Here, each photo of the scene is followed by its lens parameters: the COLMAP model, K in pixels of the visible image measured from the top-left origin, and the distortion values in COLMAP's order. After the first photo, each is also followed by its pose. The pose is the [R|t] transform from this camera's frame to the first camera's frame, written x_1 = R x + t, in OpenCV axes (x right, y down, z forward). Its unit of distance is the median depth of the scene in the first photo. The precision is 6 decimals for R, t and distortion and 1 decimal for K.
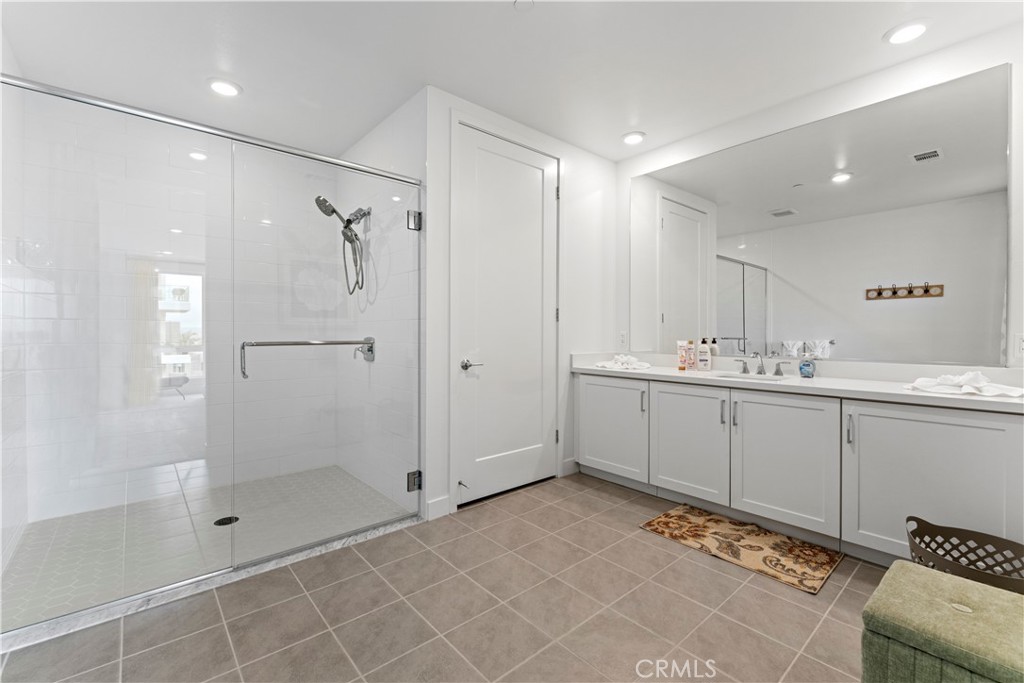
lens RADIAL K [[438.9, 0, 518.7], [0, 438.9, 332.1], [0, 0, 1]] dist [-0.009596, 0.001074]
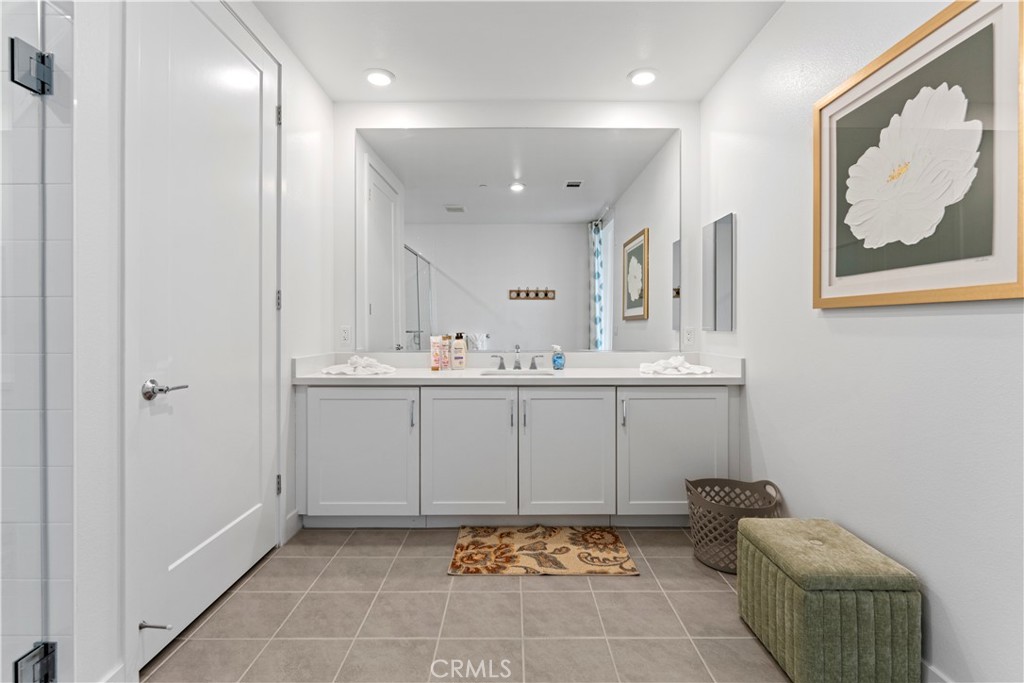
lens RADIAL K [[473.4, 0, 508.5], [0, 473.4, 327.9], [0, 0, 1]] dist [0.001728, -0.001180]
pose [[0.662610, -0.001545, 0.748963, -0.257865], [0.002586, 0.999997, -0.000225, 0.004083], [-0.748960, 0.002086, 0.662612, 0.321595]]
